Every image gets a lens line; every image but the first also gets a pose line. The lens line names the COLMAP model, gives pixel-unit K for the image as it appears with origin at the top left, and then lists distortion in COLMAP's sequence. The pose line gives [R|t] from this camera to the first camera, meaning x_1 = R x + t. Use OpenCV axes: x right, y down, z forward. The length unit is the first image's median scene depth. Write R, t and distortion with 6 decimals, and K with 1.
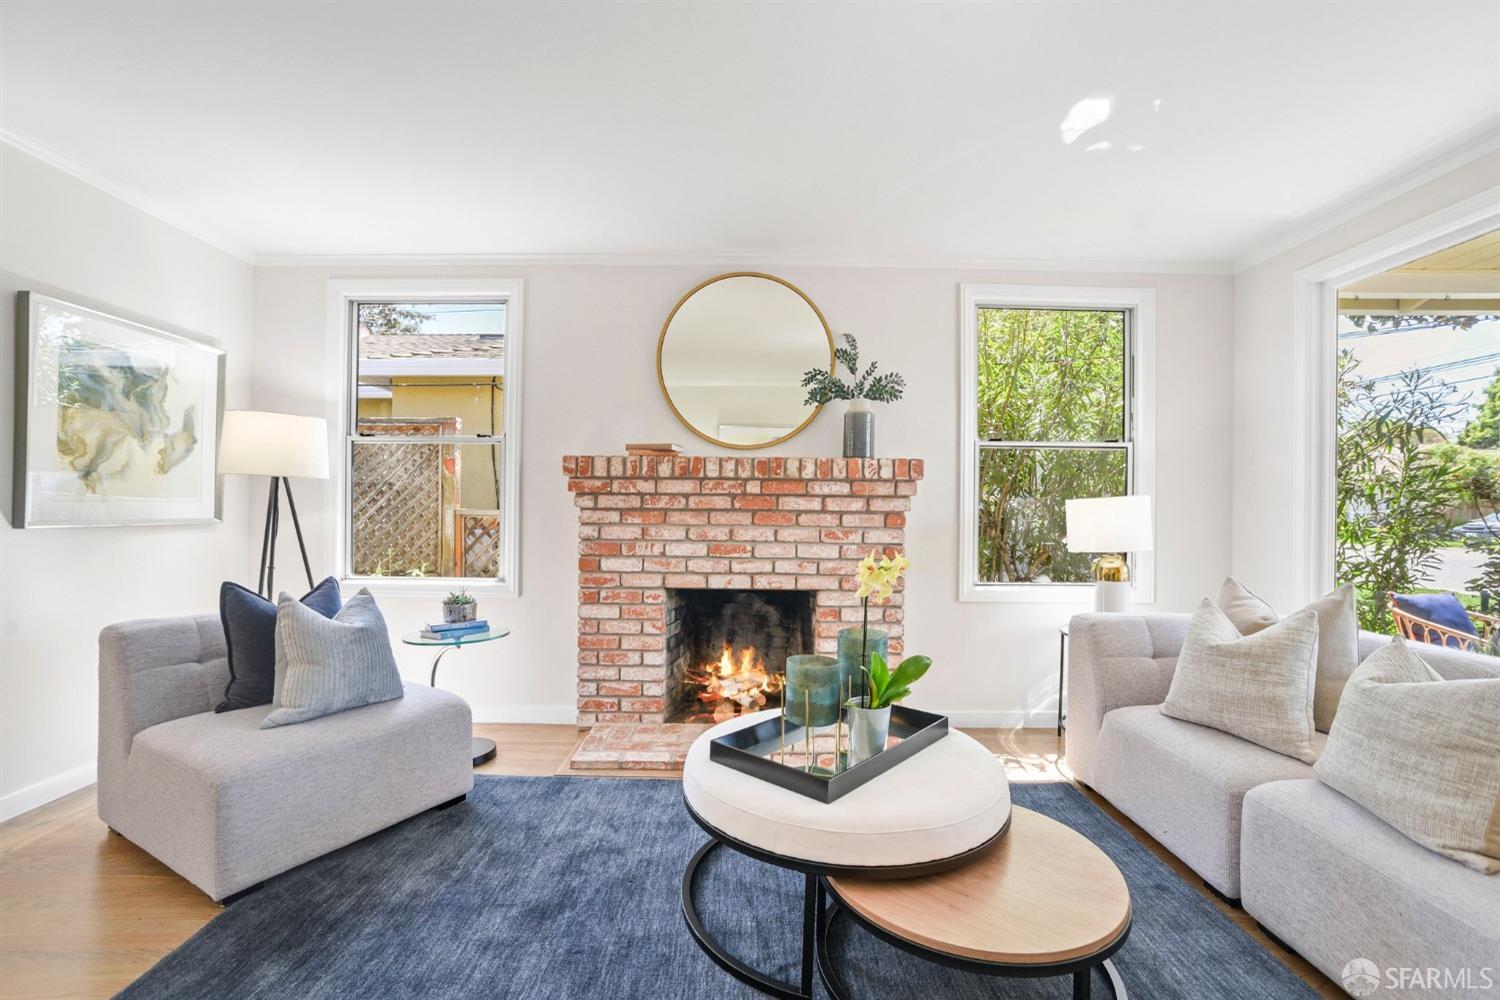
lens RADIAL K [[647.3, 0, 757.9], [0, 647.3, 499.5], [0, 0, 1]] dist [-0.030707, 0.000266]
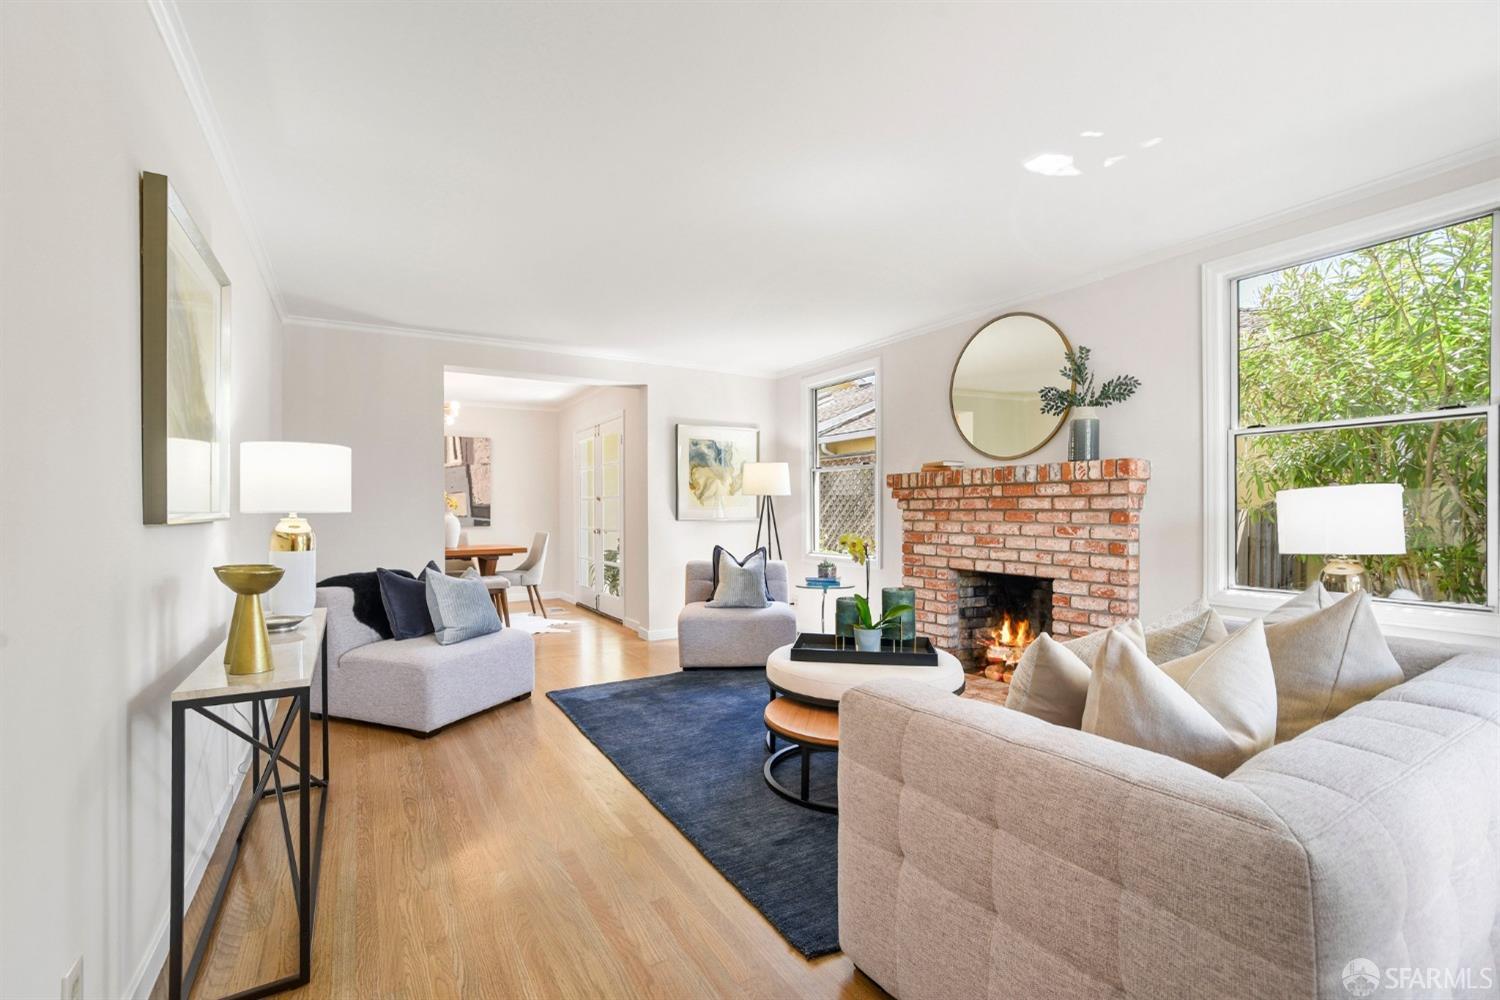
lens RADIAL K [[647.3, 0, 757.9], [0, 647.3, 499.5], [0, 0, 1]] dist [-0.030707, 0.000266]
pose [[0.534325, -0.025281, -0.844901, 0.782935], [0.022851, 0.999619, -0.015459, 0.005791], [0.844970, -0.011047, 0.534699, -0.051973]]
